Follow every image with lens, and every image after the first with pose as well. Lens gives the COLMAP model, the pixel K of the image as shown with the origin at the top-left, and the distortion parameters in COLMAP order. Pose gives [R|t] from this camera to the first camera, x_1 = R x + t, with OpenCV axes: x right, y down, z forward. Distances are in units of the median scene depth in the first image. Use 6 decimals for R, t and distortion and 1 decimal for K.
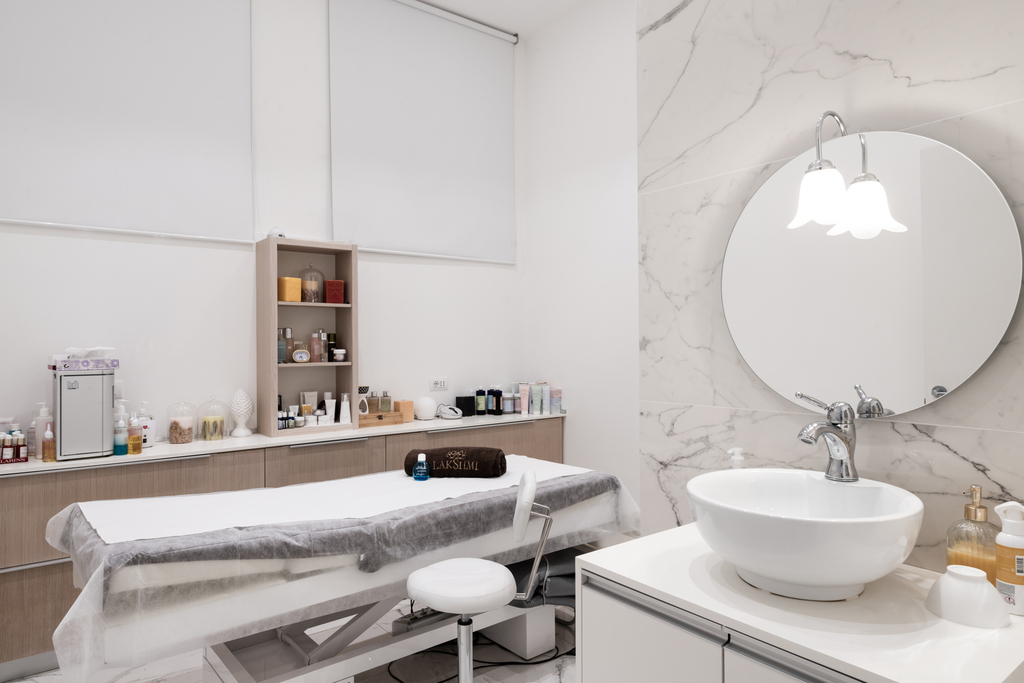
lens RADIAL K [[627.7, 0, 510.0], [0, 627.7, 342.8], [0, 0, 1]] dist [0.005017, 0.002090]
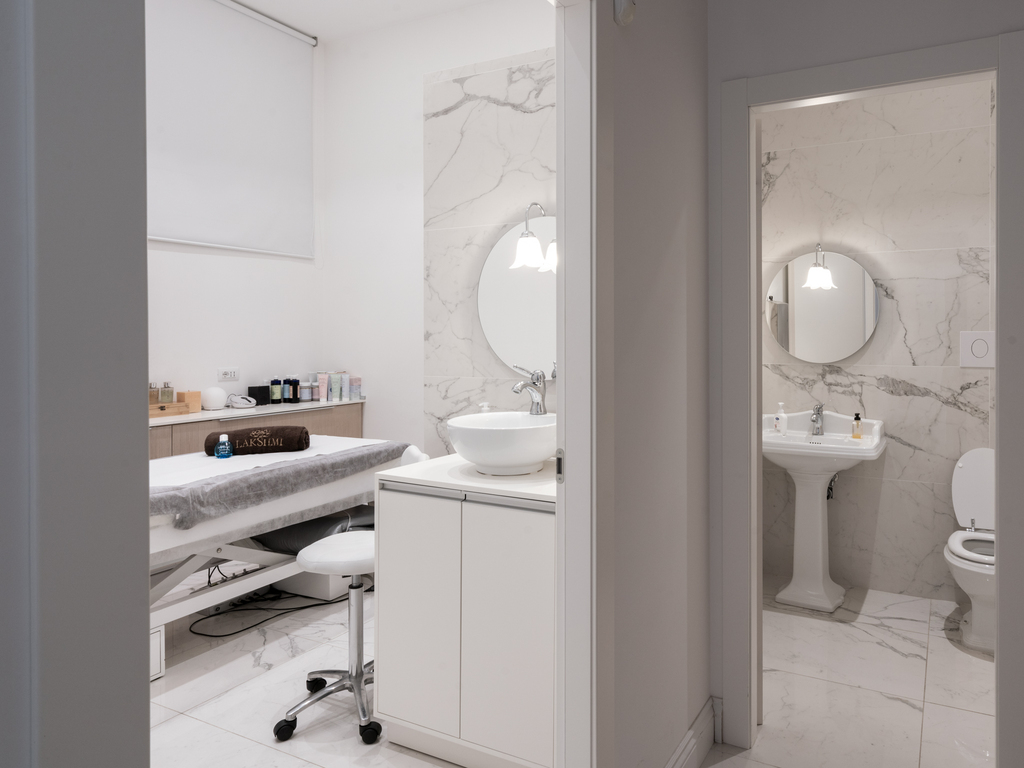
lens RADIAL K [[595.1, 0, 623.0], [0, 595.1, 340.9], [0, 0, 1]] dist [-0.002310, 0.003951]
pose [[0.878044, 0.004480, 0.478559, -0.043635], [-0.008728, 0.999940, 0.006653, -0.000096], [-0.478500, -0.010019, 0.878030, -0.406136]]
